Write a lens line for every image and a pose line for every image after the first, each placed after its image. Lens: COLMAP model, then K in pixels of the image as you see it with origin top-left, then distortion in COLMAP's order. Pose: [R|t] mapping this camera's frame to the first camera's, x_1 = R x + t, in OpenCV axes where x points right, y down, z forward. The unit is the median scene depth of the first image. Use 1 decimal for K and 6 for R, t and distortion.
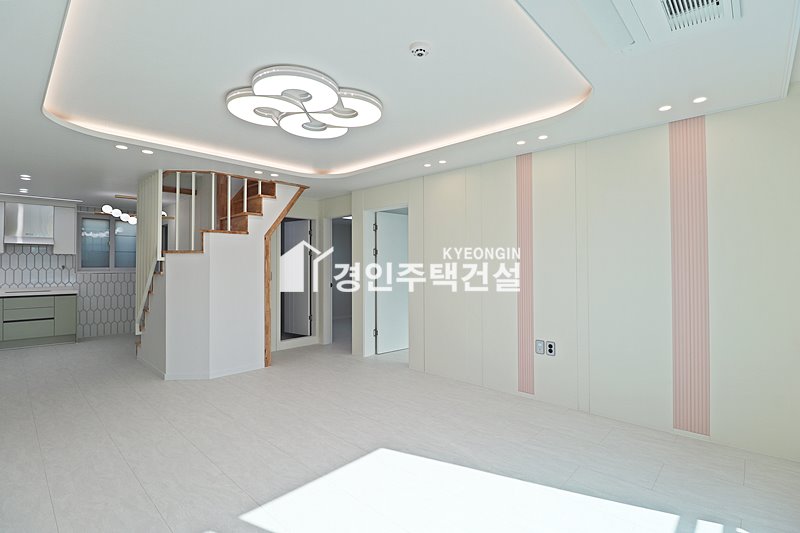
lens RADIAL K [[369.7, 0, 414.7], [0, 369.7, 264.4], [0, 0, 1]] dist [-0.010084, -0.008138]
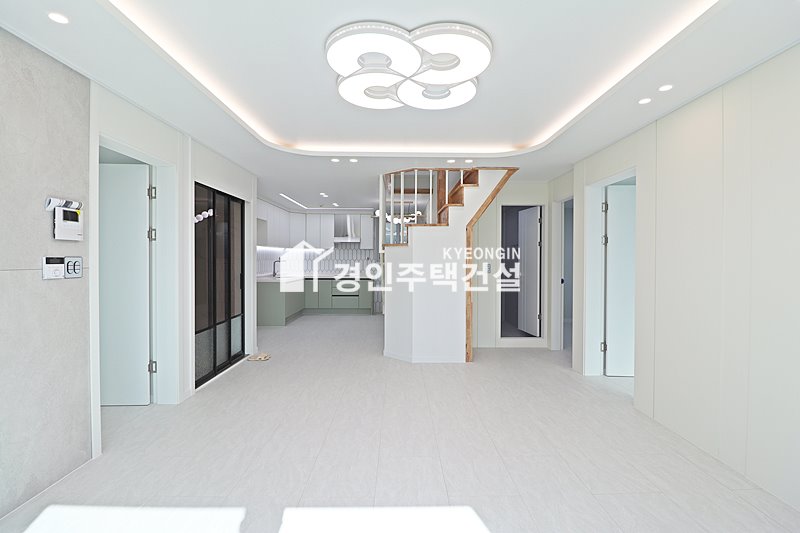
lens RADIAL K [[369.7, 0, 408.9], [0, 369.7, 267.4], [0, 0, 1]] dist [-0.010084, -0.008138]
pose [[0.689035, 0.019595, -0.724463, 0.192766], [0.000247, 0.999628, 0.027272, 0.002367], [0.724728, -0.018970, 0.688774, 0.231145]]
